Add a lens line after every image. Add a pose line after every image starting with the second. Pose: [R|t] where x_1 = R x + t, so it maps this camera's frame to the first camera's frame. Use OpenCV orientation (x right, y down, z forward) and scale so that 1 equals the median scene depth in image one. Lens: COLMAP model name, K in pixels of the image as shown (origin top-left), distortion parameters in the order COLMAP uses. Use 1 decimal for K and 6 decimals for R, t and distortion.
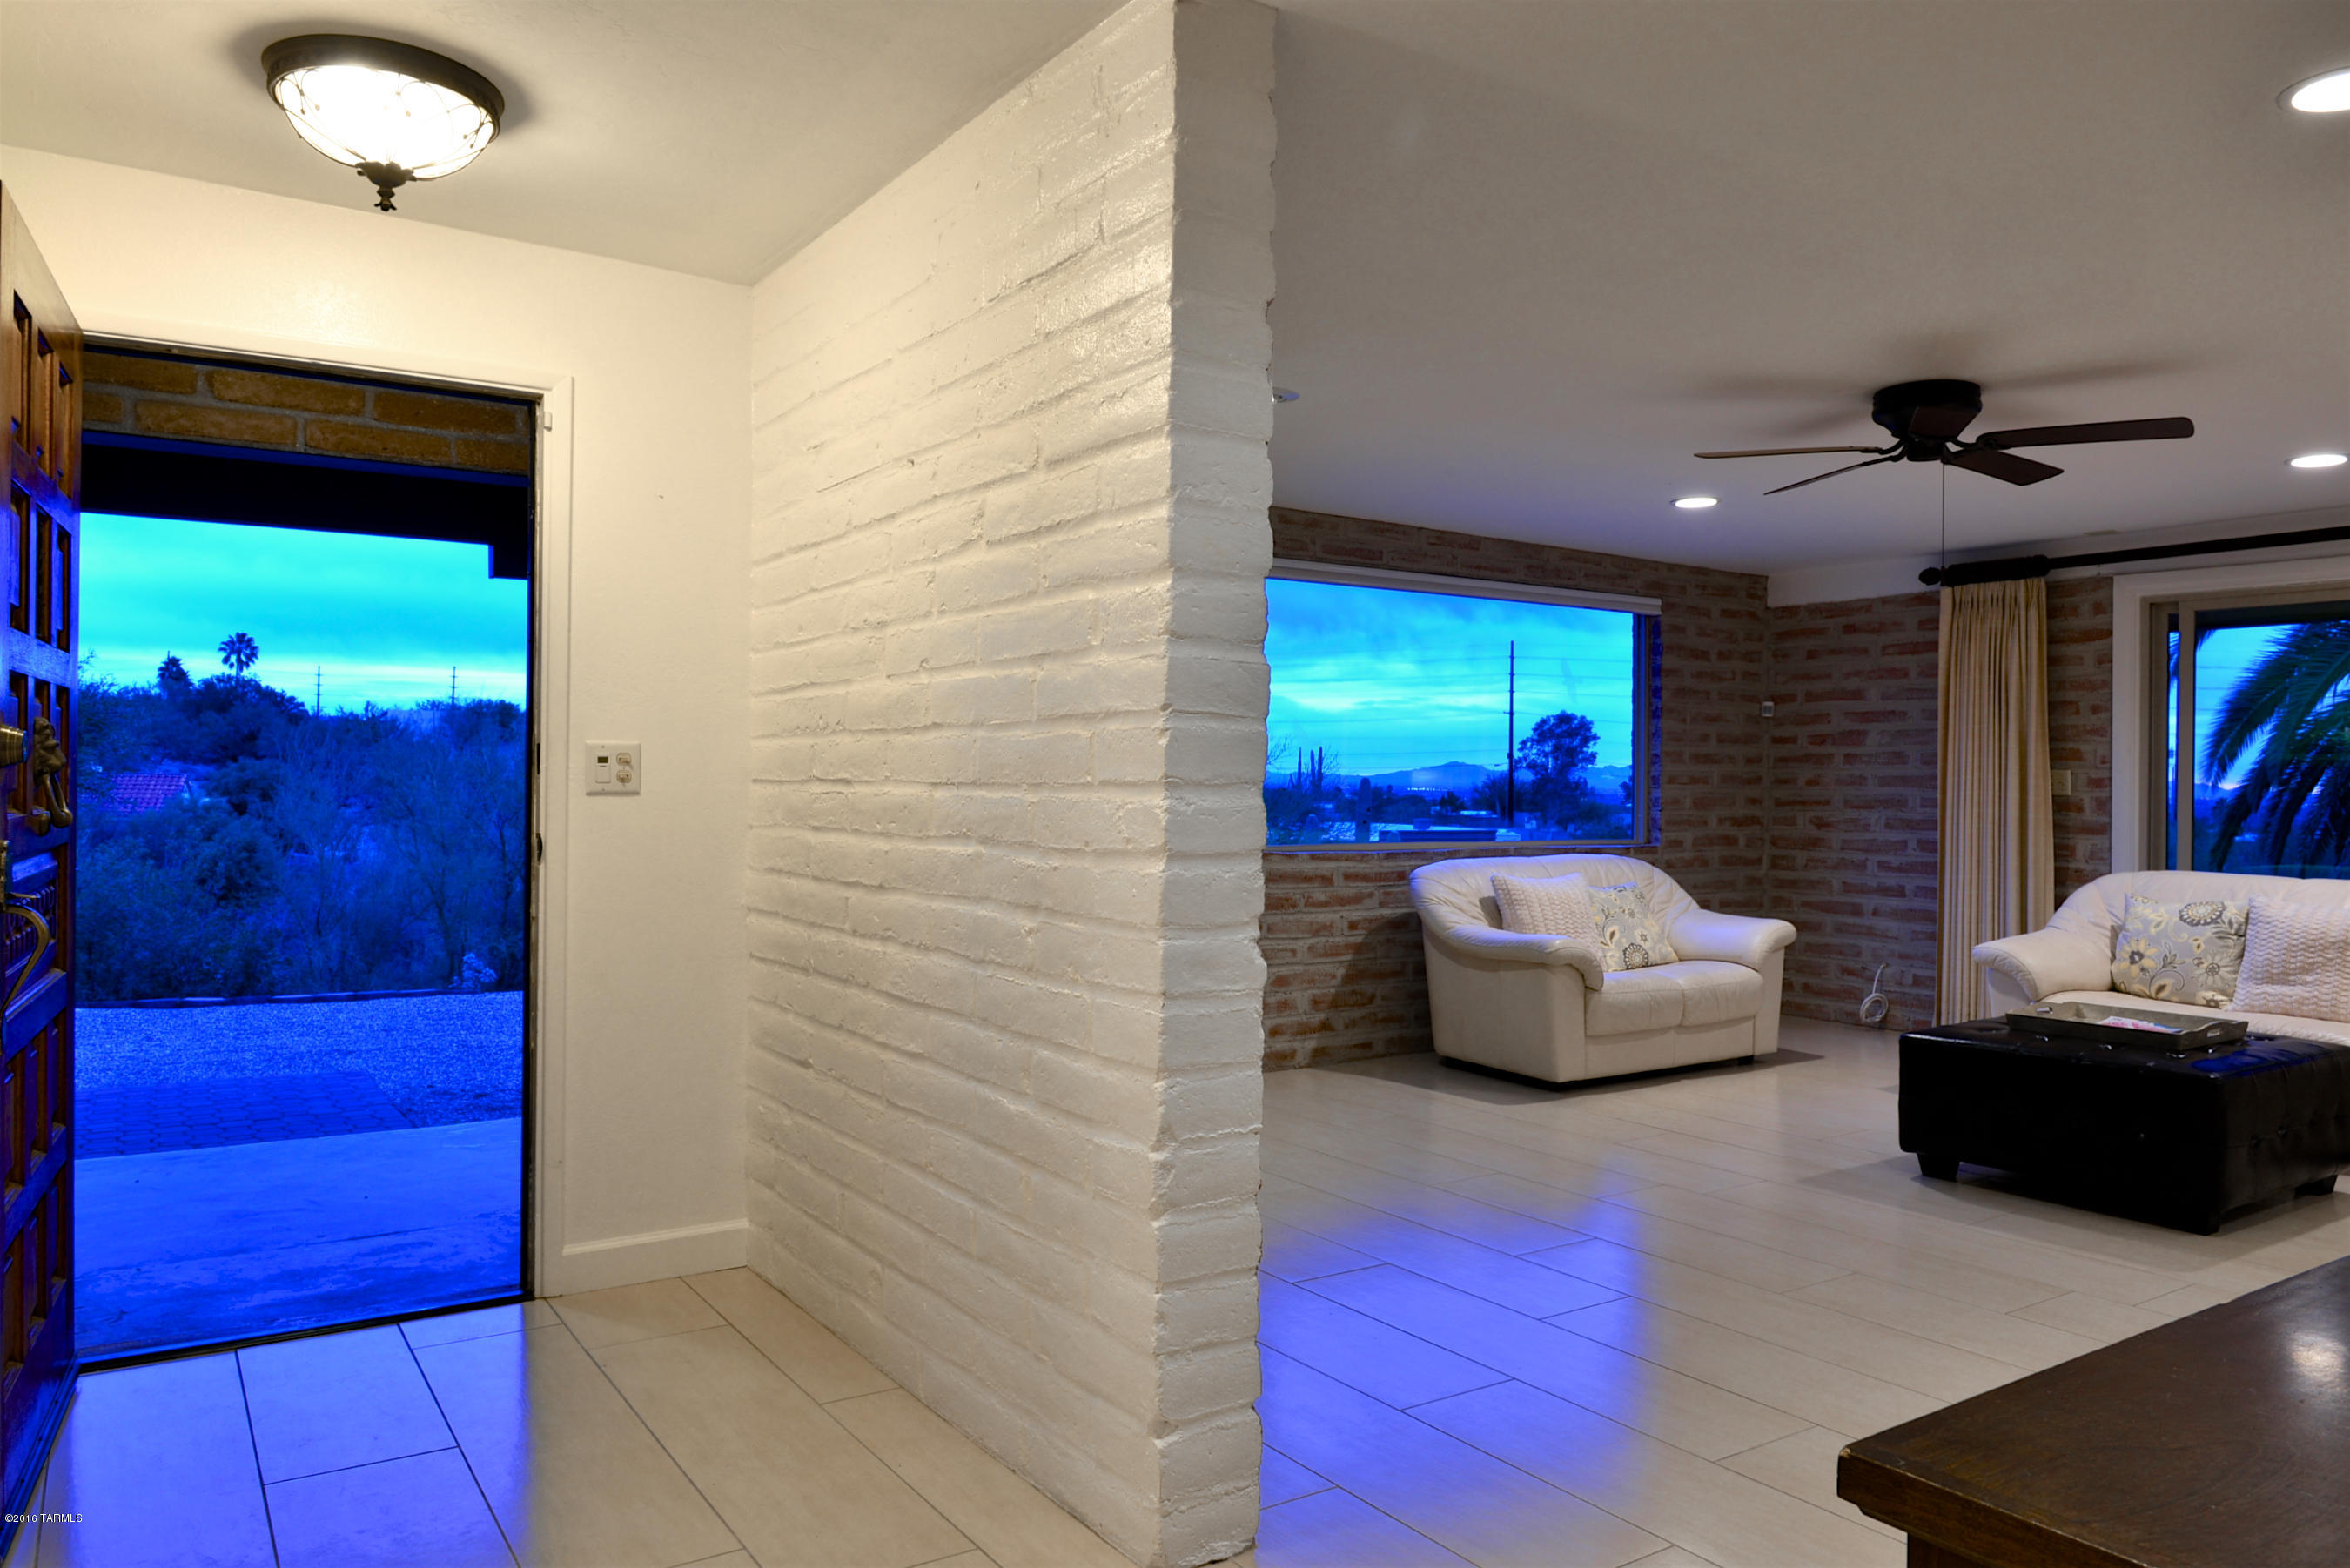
lens RADIAL K [[1613.1, 0, 1183.4], [0, 1613.1, 781.7], [0, 0, 1]] dist [-0.010395, -0.006952]
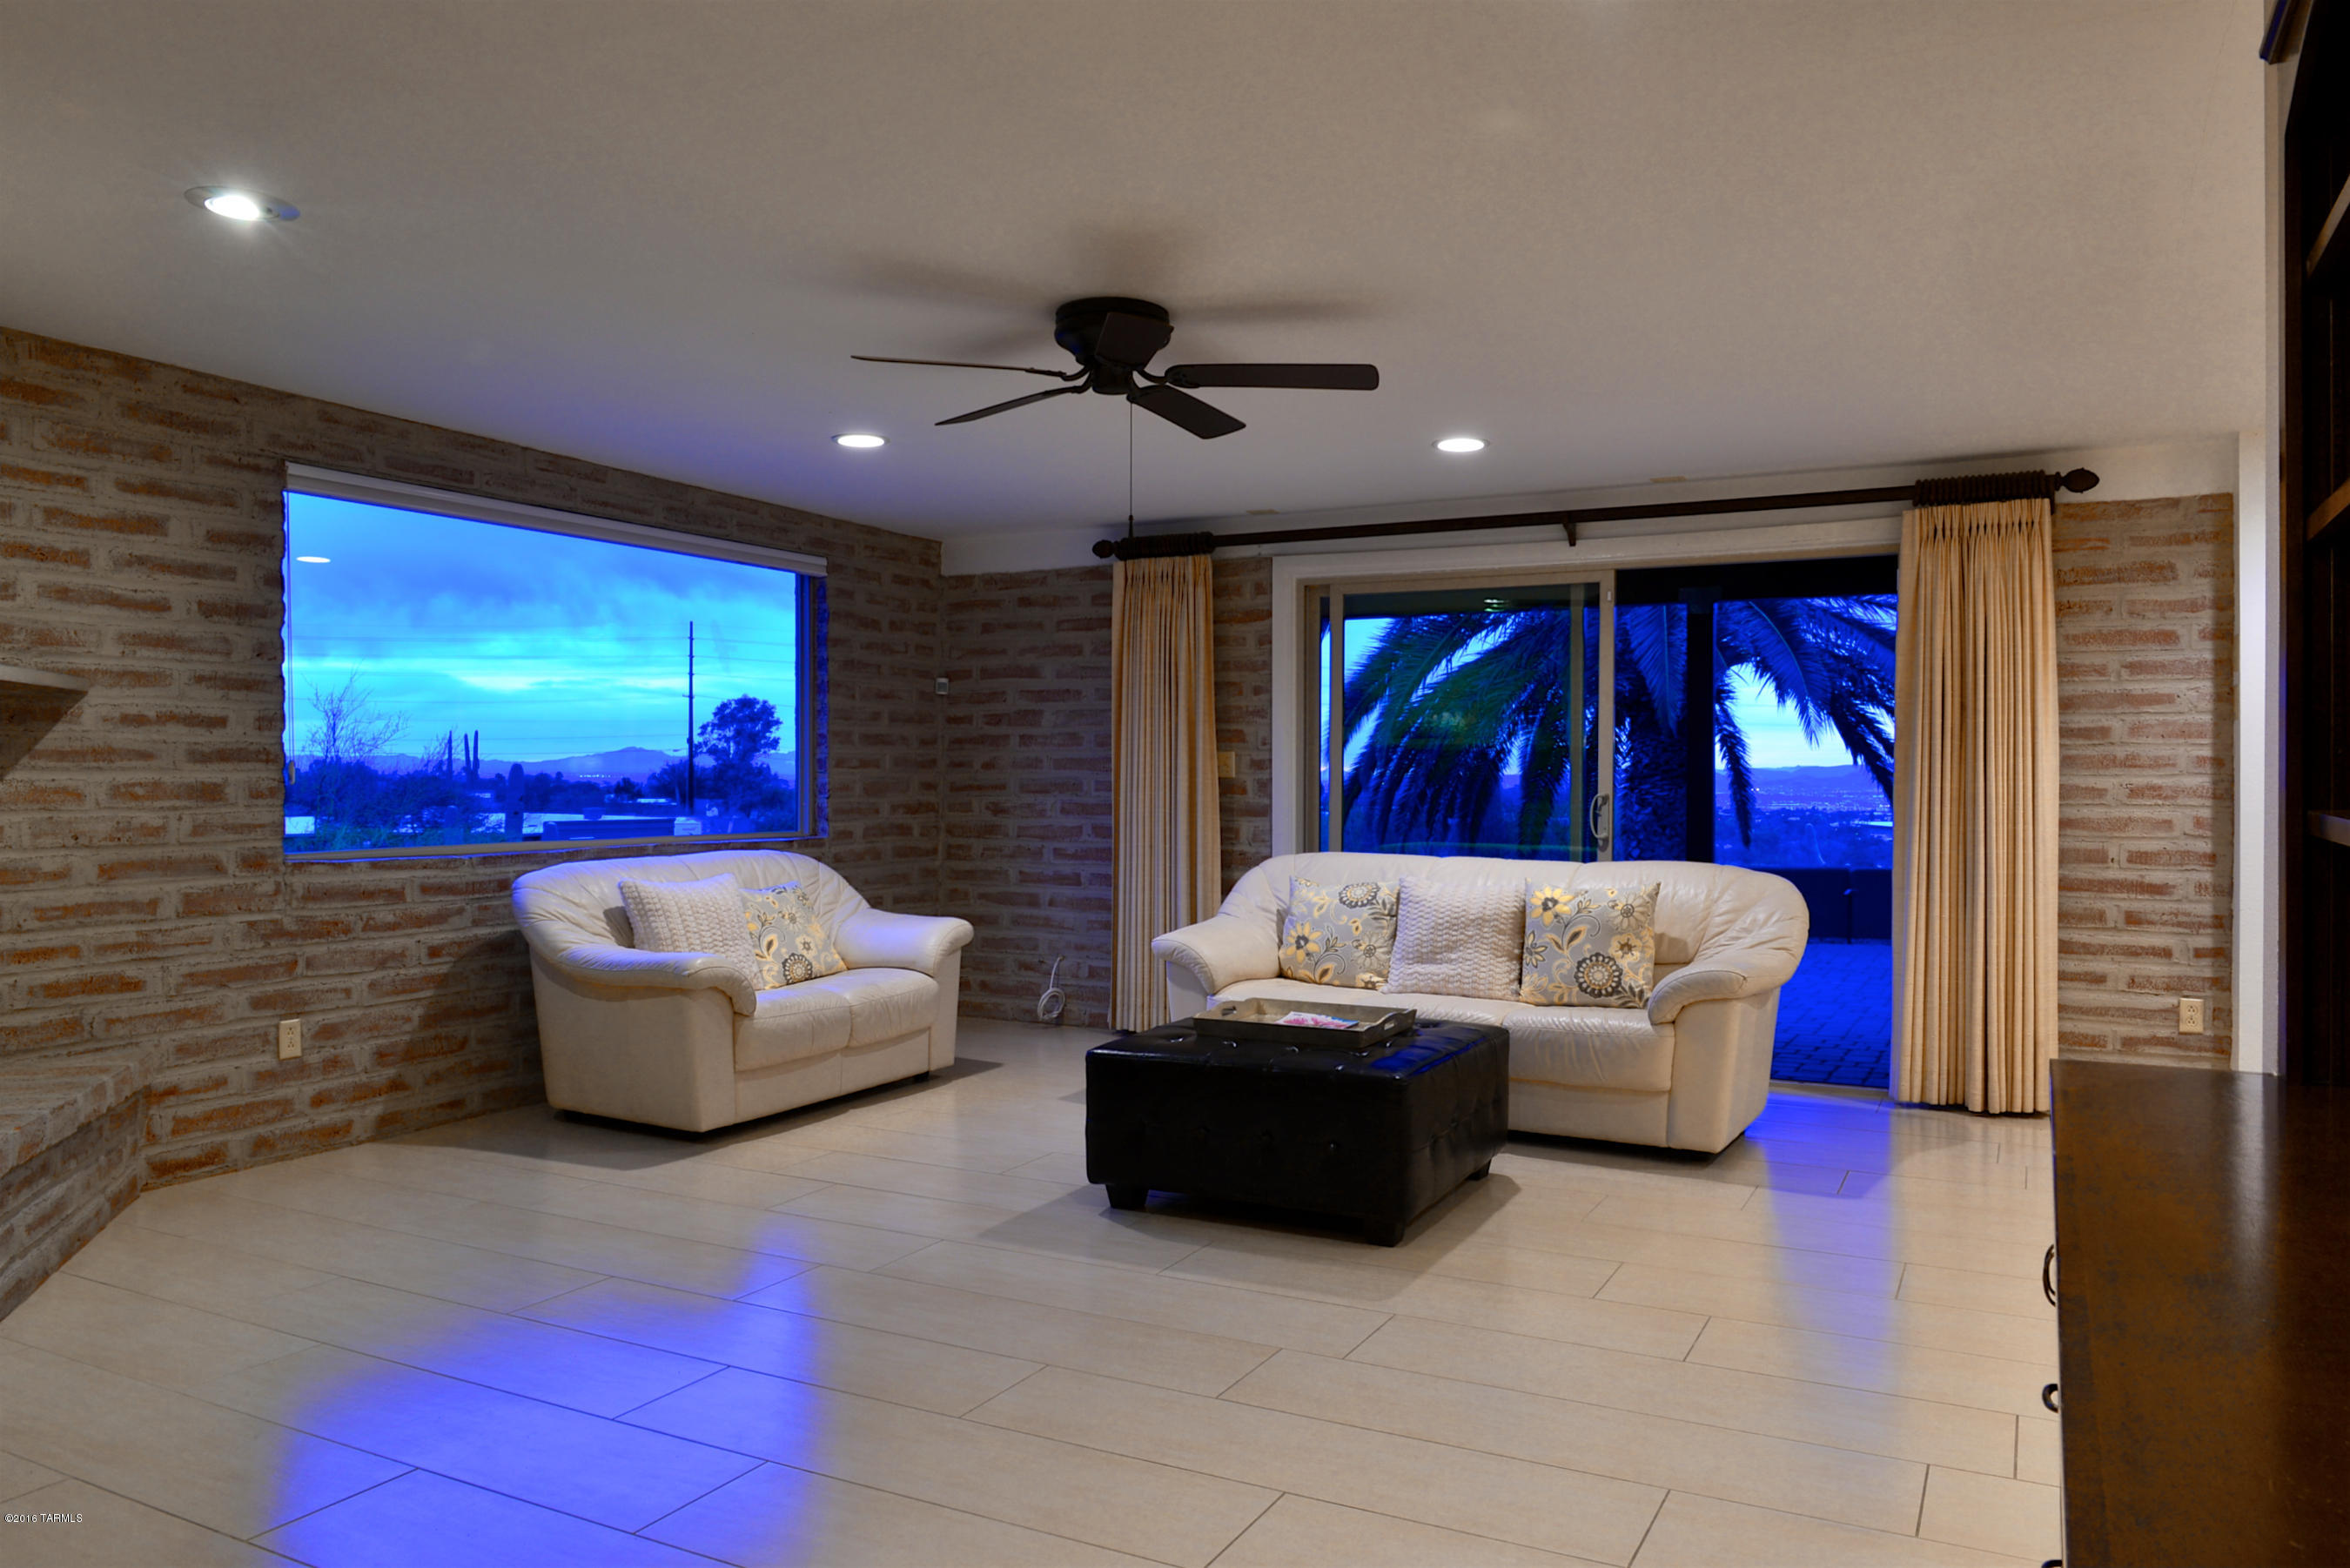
lens RADIAL K [[1613.1, 0, 1176.5], [0, 1613.1, 787.4], [0, 0, 1]] dist [-0.010395, -0.006952]
pose [[0.882273, -0.010114, 0.470630, 0.055879], [0.004374, 0.999902, 0.013289, 0.001388], [-0.470718, -0.009666, 0.882231, 0.148304]]
